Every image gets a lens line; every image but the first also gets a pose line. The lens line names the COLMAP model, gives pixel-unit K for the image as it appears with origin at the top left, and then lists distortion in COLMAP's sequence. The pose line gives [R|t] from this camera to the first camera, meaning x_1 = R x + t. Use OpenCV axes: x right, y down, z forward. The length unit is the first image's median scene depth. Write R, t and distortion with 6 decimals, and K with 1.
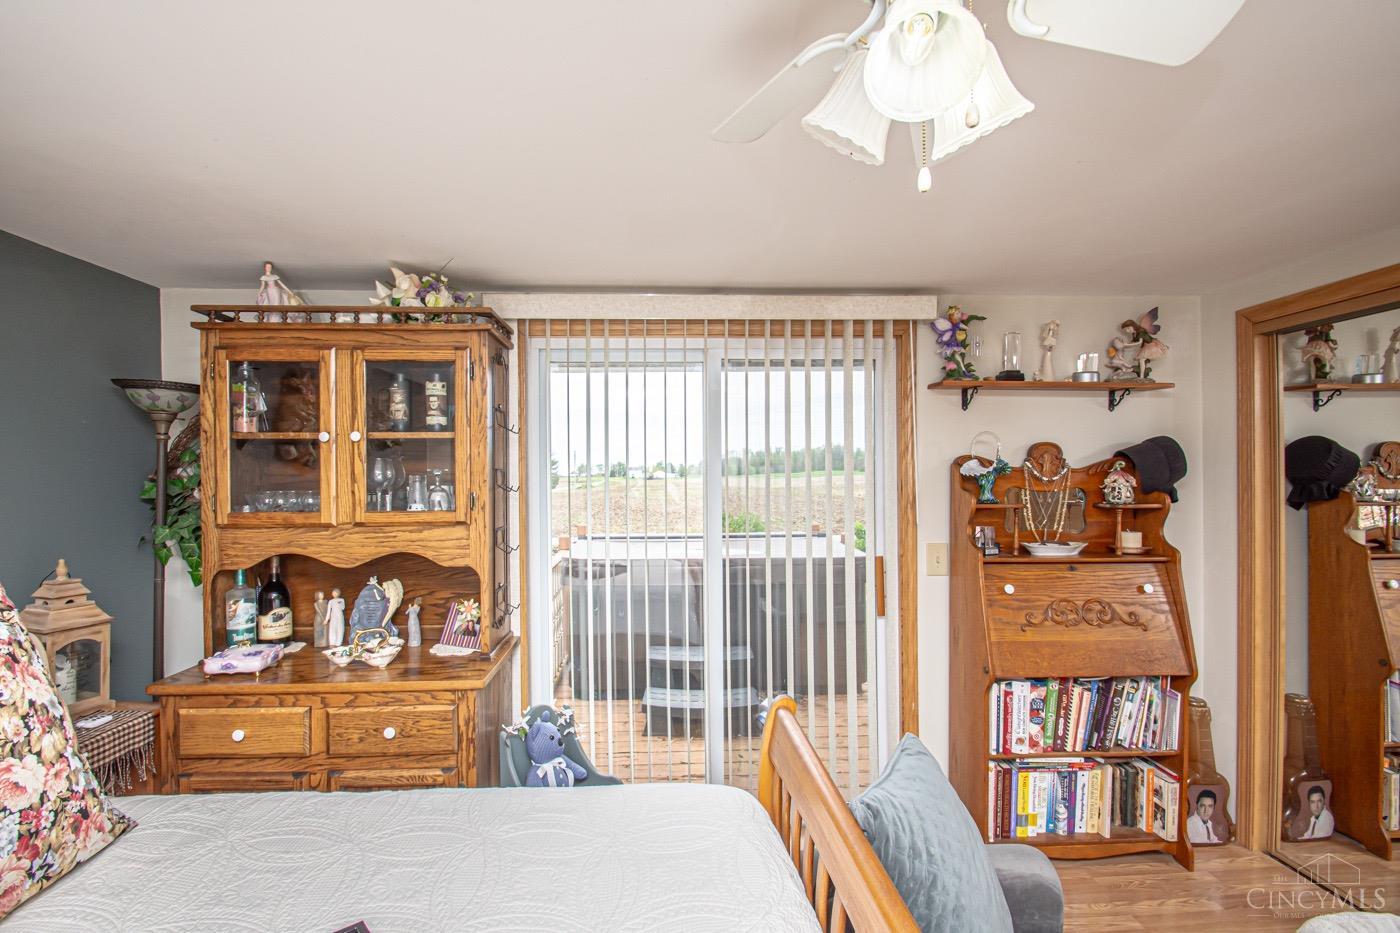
lens RADIAL K [[613.3, 0, 679.7], [0, 613.3, 476.9], [0, 0, 1]] dist [0.007766, -0.012646]
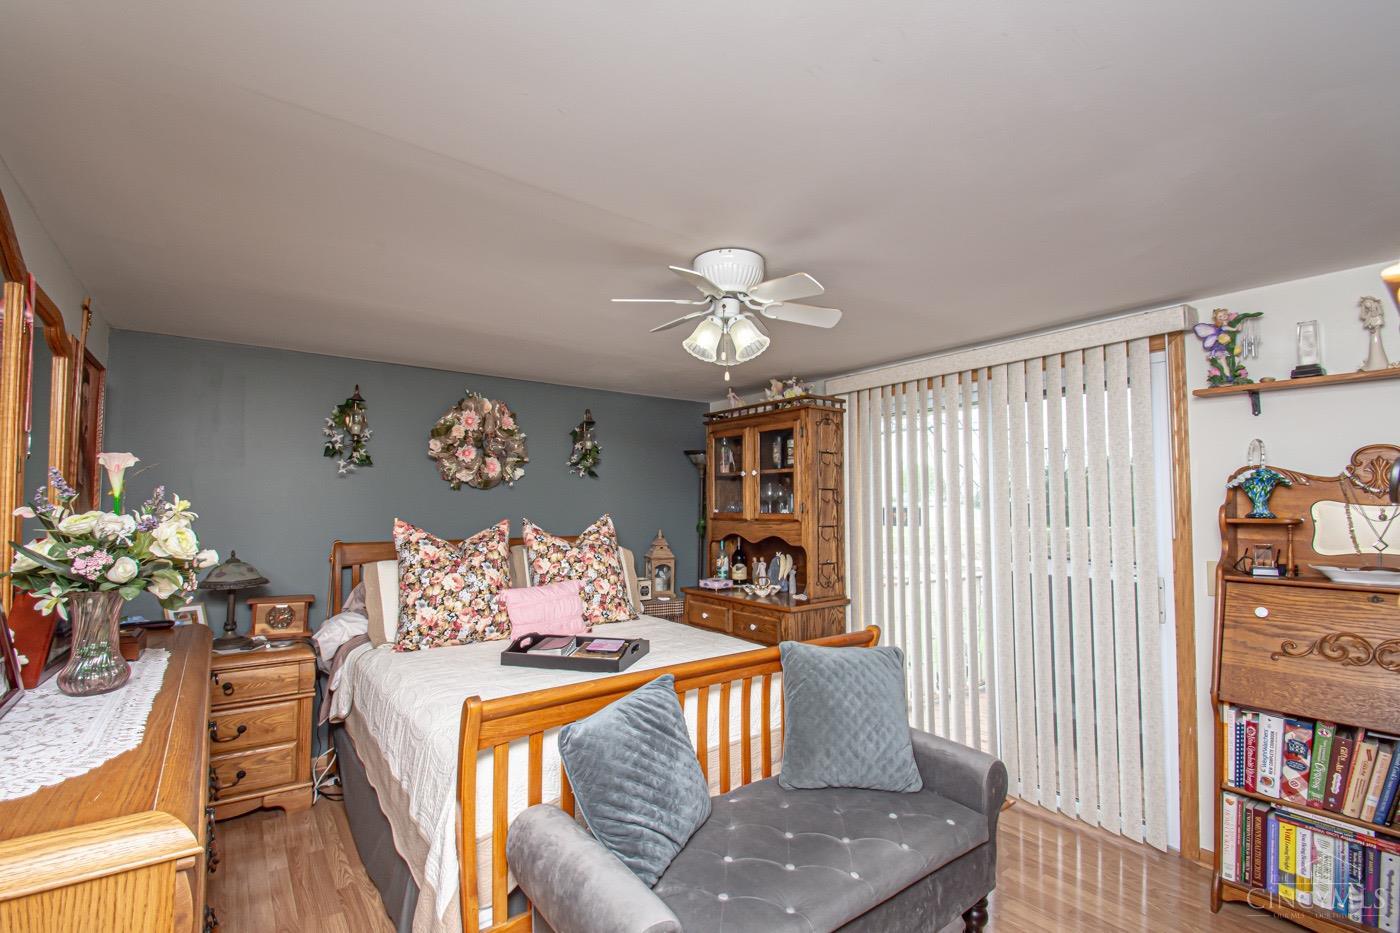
lens RADIAL K [[613.3, 0, 679.7], [0, 613.3, 476.9], [0, 0, 1]] dist [0.007766, -0.012646]
pose [[0.557839, -0.034252, -0.829242, 0.813561], [-0.003578, 0.999040, -0.043672, 0.026460], [0.829941, 0.027329, 0.557181, -0.218978]]
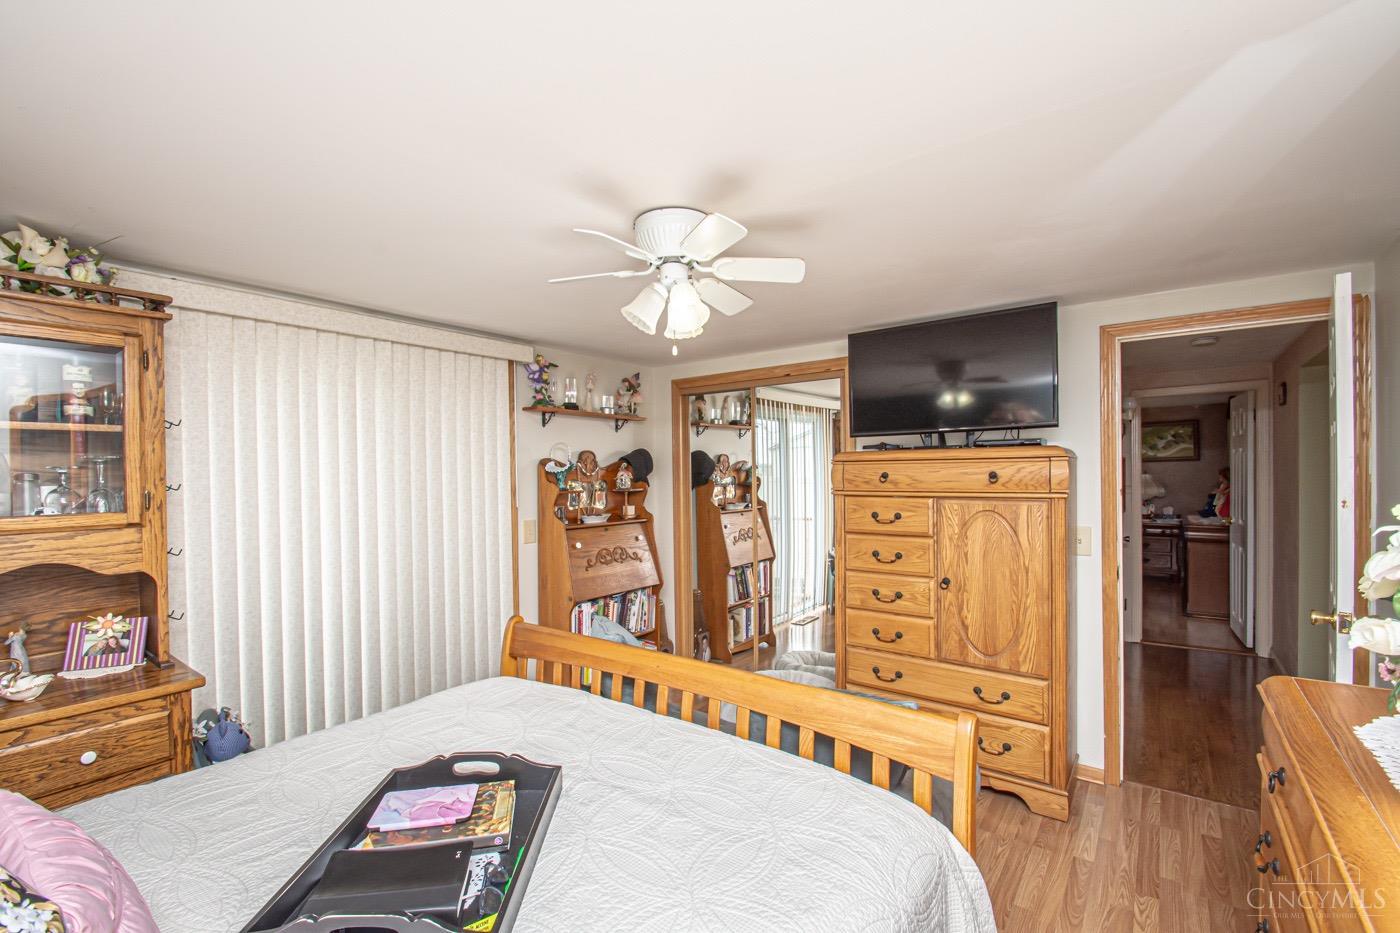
lens RADIAL K [[615.0, 0, 682.6], [0, 615.0, 477.0], [0, 0, 1]] dist [0.009945, -0.013984]
pose [[0.645395, -0.009541, 0.763790, -0.478580], [0.009785, 0.999943, 0.004223, 0.007005], [-0.763787, 0.004748, 0.645451, -0.203158]]
